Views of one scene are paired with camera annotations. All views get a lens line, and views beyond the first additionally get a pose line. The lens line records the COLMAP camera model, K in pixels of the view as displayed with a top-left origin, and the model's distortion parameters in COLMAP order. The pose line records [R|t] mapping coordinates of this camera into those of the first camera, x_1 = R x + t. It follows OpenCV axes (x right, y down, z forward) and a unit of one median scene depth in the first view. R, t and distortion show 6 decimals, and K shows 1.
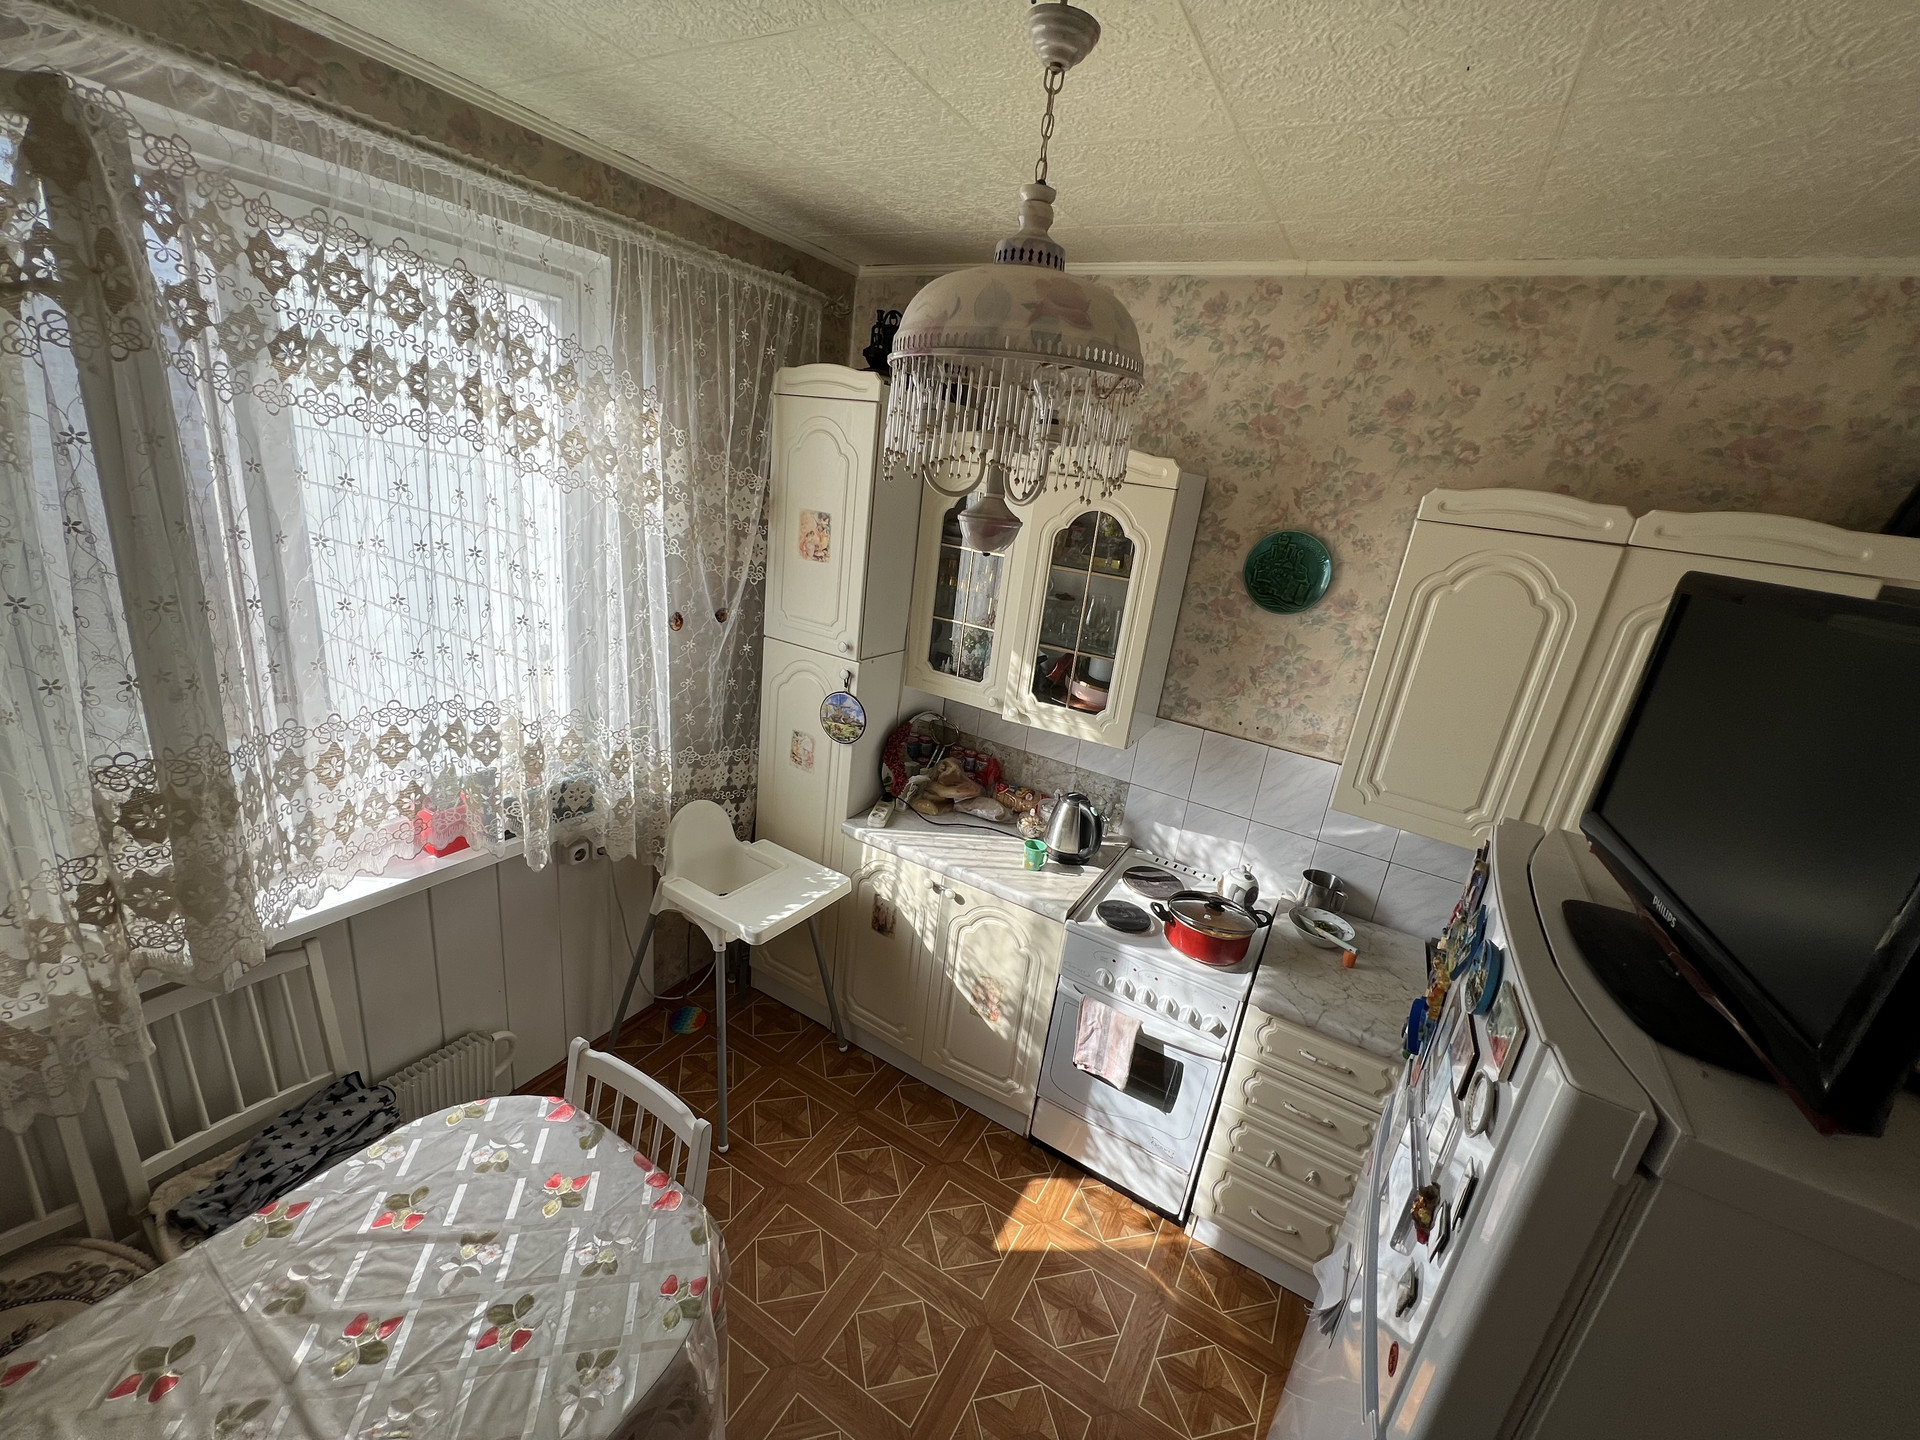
lens RADIAL K [[769.6, 0, 961.1], [0, 769.6, 715.8], [0, 0, 1]] dist [-0.000594, 0.000318]
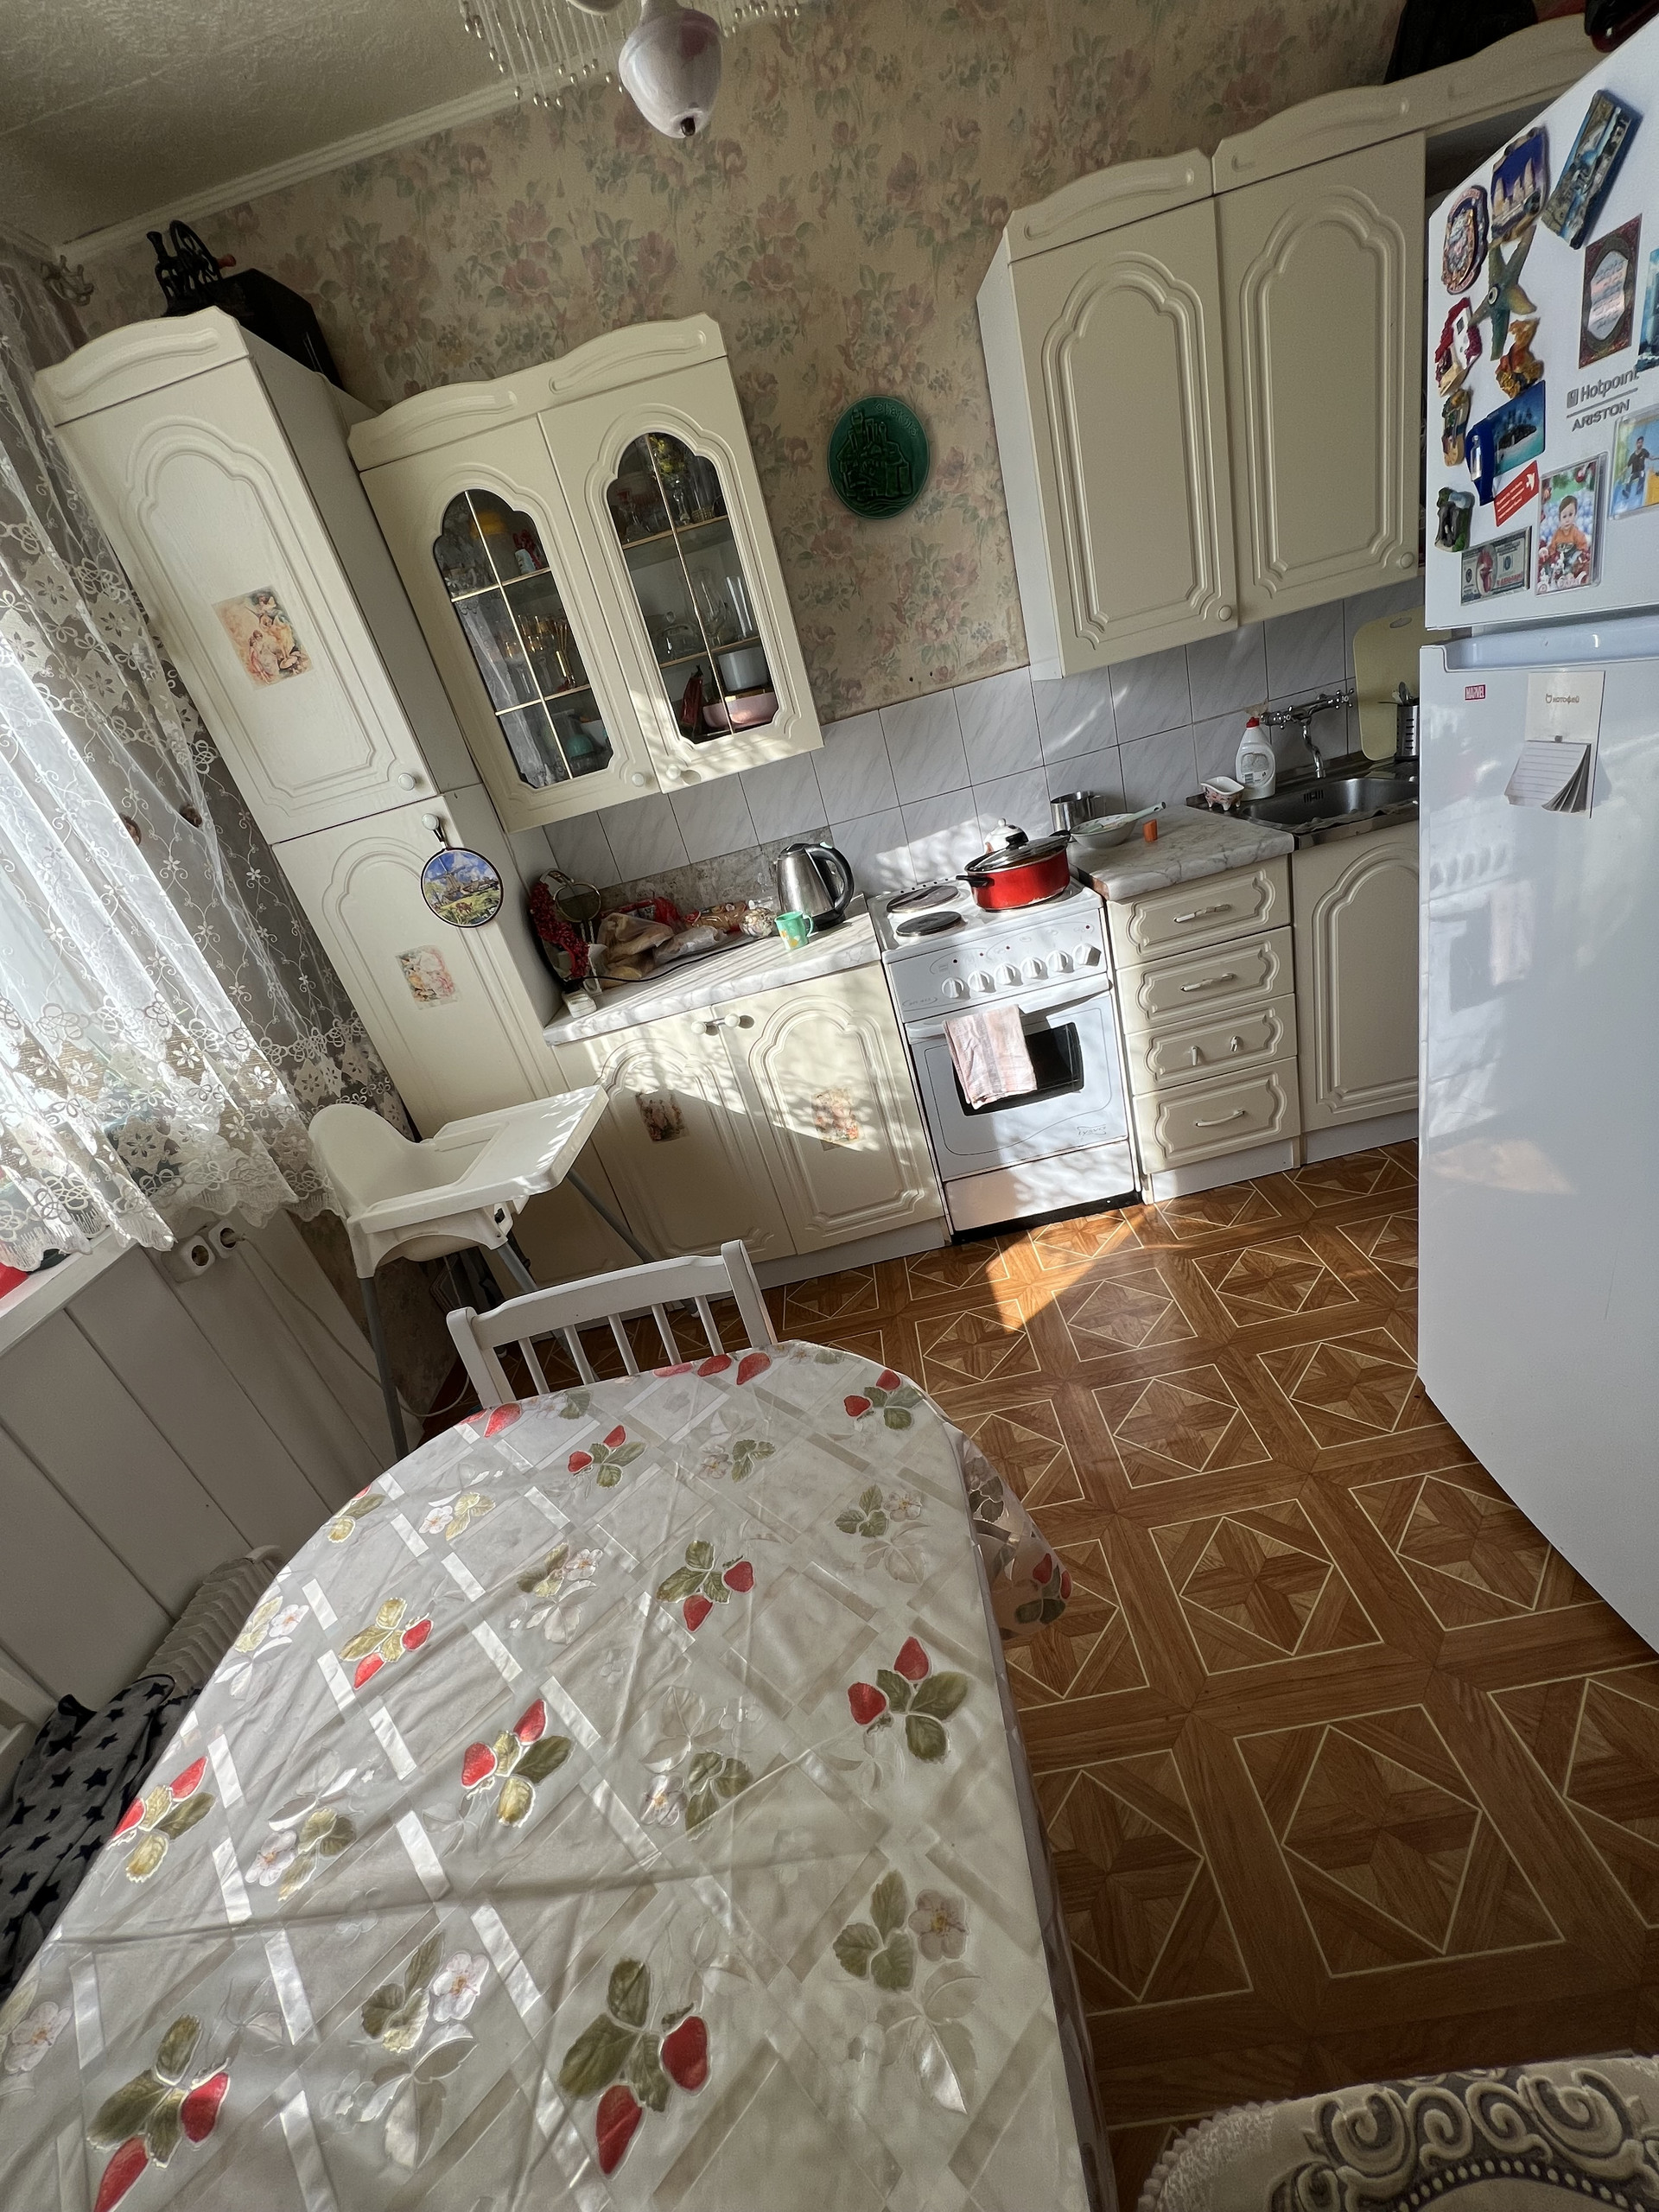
lens RADIAL K [[886.7, 0, 833.9], [0, 886.7, 1108.2], [0, 0, 1]] dist [-0.000594, 0.000318]
pose [[0.787861, -0.521333, 0.327852, -0.288803], [0.490779, 0.853087, 0.177141, 0.217878], [-0.372036, 0.021341, 0.927973, 0.172565]]
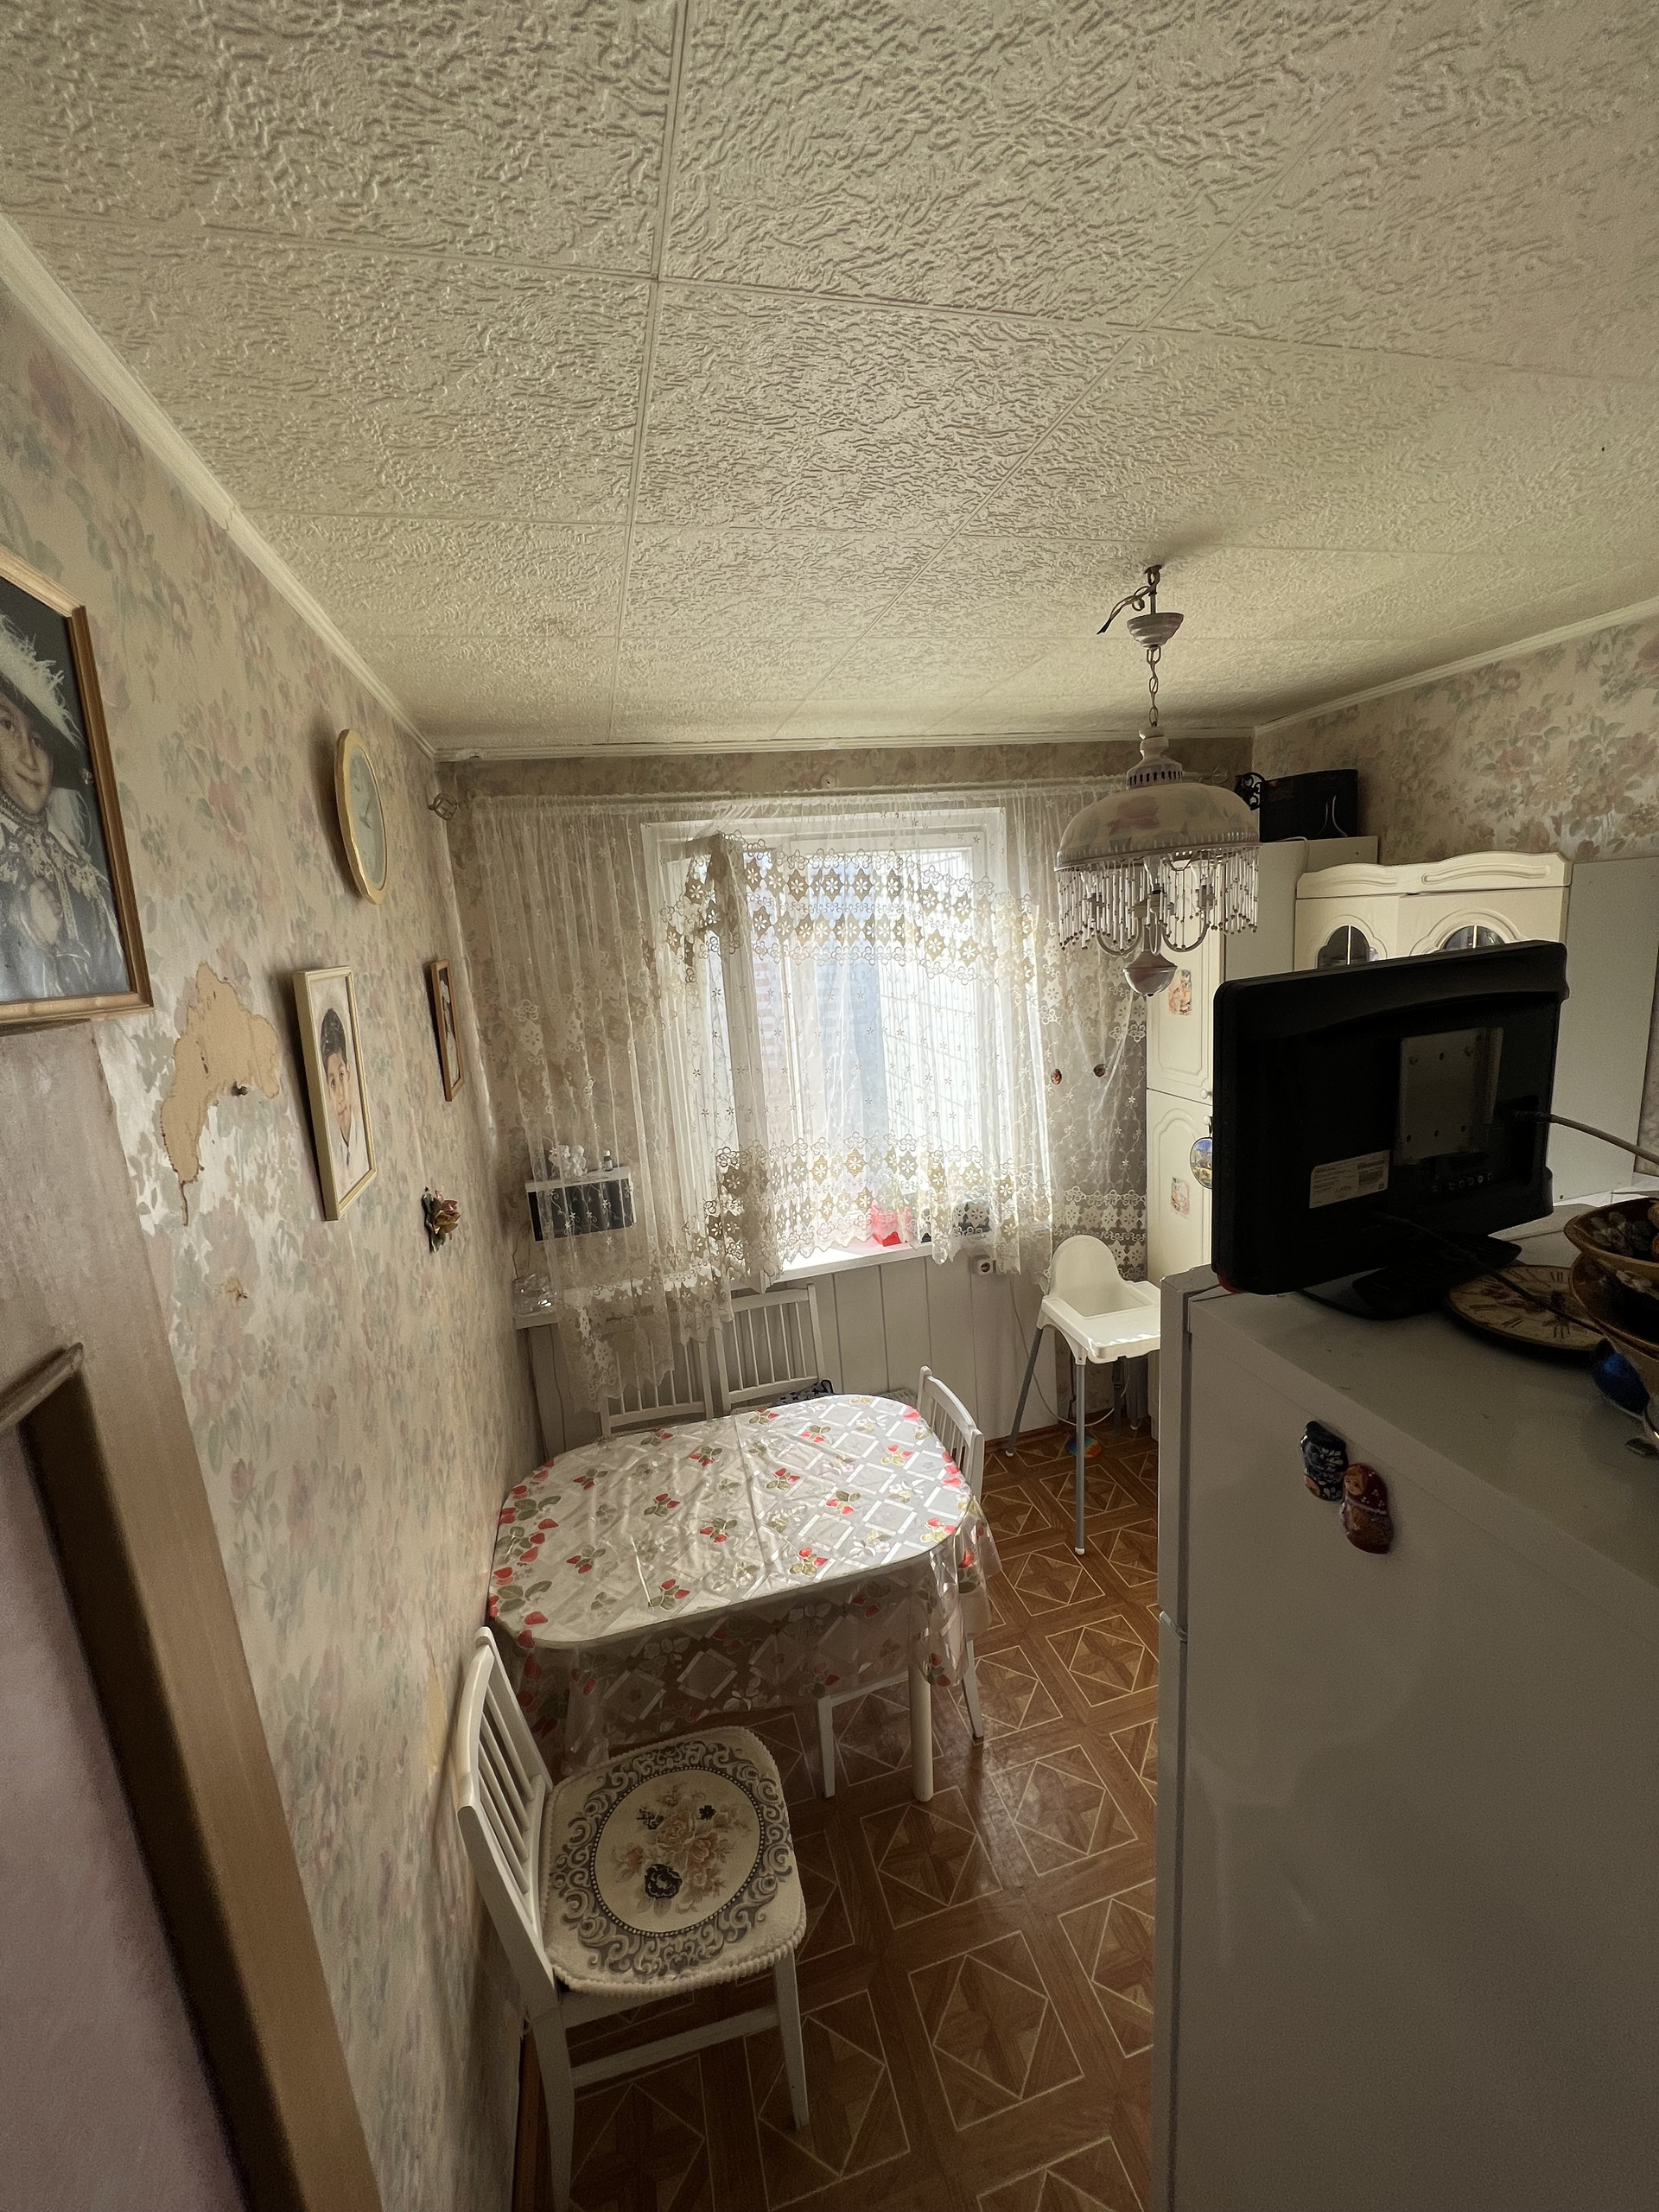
lens RADIAL K [[886.8, 0, 834.2], [0, 886.8, 1107.9], [0, 0, 1]] dist [-0.000230, -0.000080]
pose [[0.693844, -0.027494, -0.719600, 0.398243], [-0.059200, 0.993711, -0.095048, 0.080898], [0.717688, 0.108549, 0.687853, -0.199791]]
